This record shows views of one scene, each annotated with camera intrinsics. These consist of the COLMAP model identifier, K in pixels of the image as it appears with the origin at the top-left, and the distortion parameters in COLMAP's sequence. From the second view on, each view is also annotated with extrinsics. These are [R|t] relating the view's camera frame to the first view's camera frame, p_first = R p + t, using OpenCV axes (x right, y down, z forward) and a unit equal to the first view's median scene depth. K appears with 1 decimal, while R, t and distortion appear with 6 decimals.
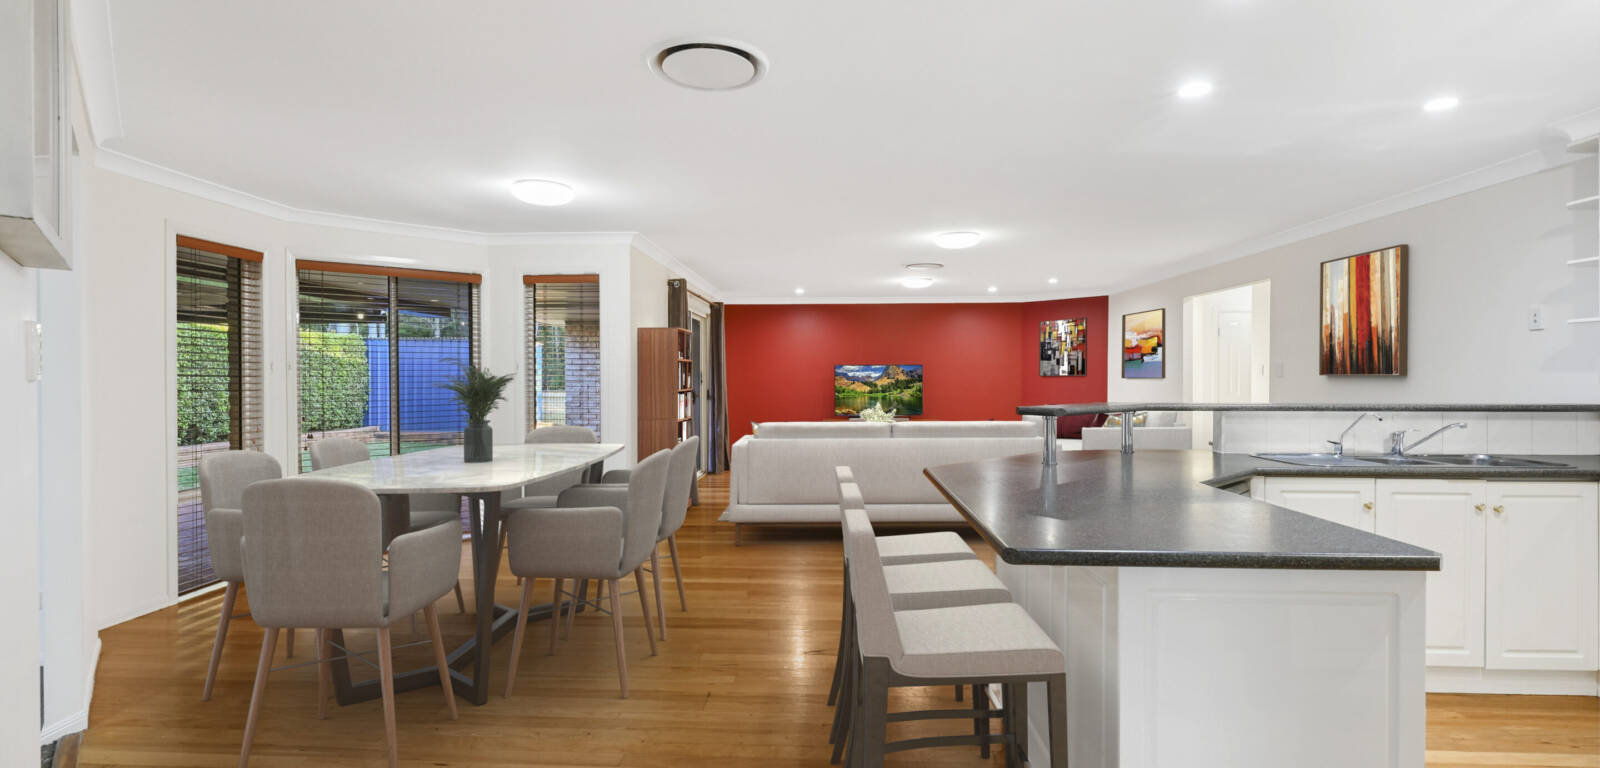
lens RADIAL K [[729.7, 0, 795.8], [0, 729.7, 382.6], [0, 0, 1]] dist [0.005482, -0.000595]
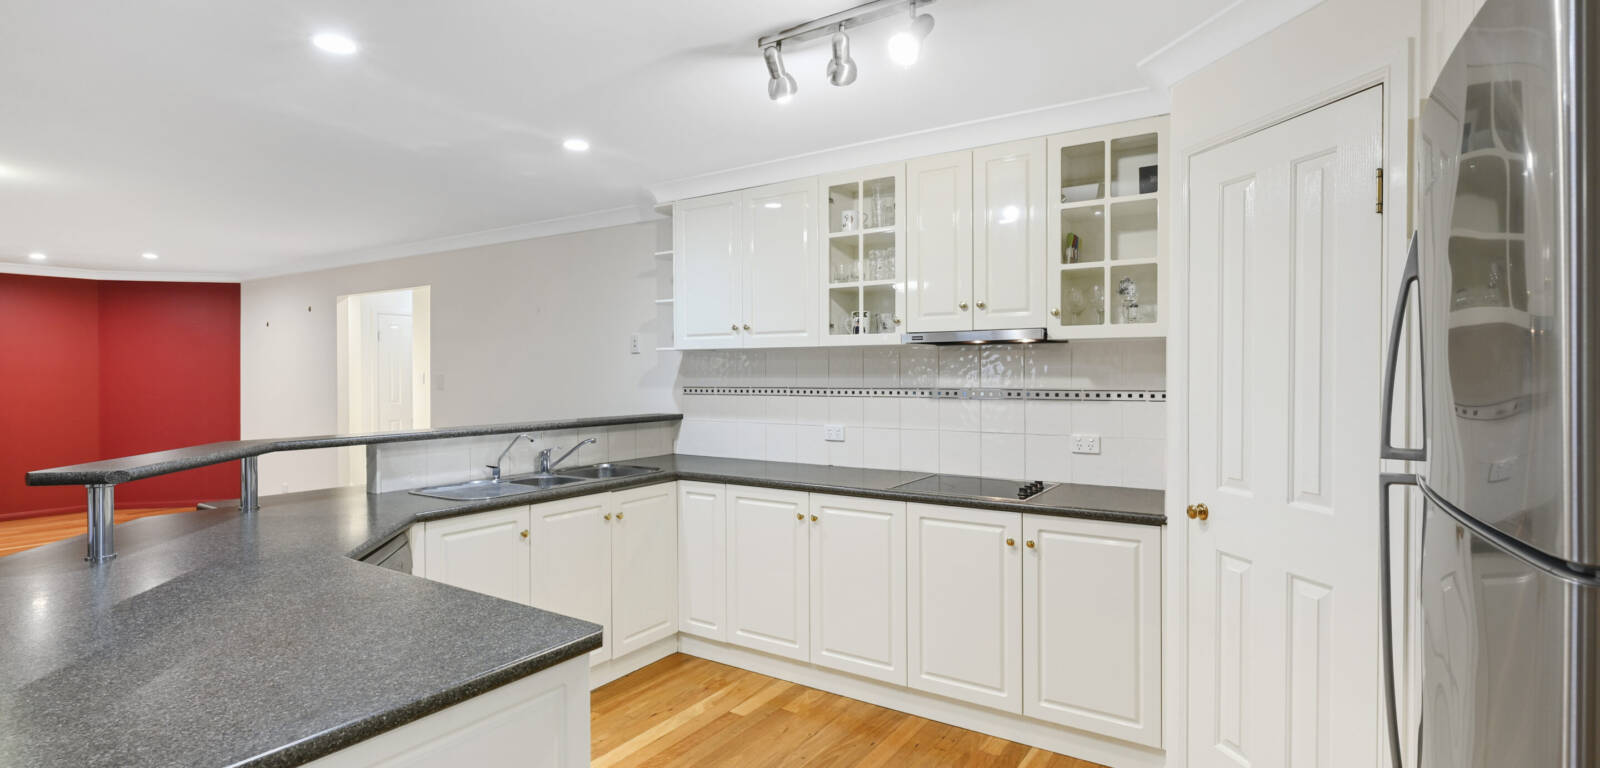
lens RADIAL K [[729.7, 0, 796.9], [0, 729.7, 376.1], [0, 0, 1]] dist [0.005482, -0.000595]
pose [[0.508522, -0.012937, 0.860952, 0.111876], [0.009500, 0.999911, 0.009414, -0.045253], [-0.860997, 0.003392, 0.508599, 0.164750]]
